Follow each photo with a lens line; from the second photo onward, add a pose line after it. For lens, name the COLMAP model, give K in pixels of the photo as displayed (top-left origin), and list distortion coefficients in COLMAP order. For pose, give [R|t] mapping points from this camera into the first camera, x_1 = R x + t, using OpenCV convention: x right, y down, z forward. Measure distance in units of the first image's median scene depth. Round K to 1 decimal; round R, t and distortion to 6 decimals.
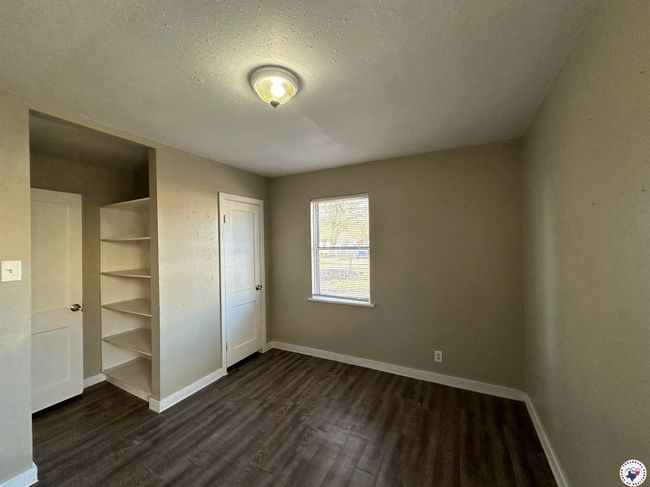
lens RADIAL K [[260.8, 0, 325.4], [0, 260.8, 246.6], [0, 0, 1]] dist [-0.000868, -0.000405]
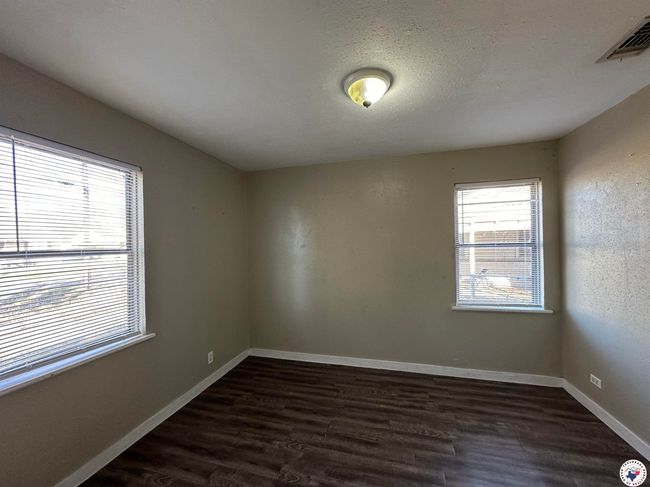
lens RADIAL K [[260.8, 0, 324.9], [0, 260.8, 246.5], [0, 0, 1]] dist [-0.000868, -0.000405]
pose [[-0.227271, 0.007788, 0.973801, -0.724122], [0.023283, 0.999726, -0.002561, 0.006830], [-0.973553, 0.022091, -0.227389, 0.878606]]
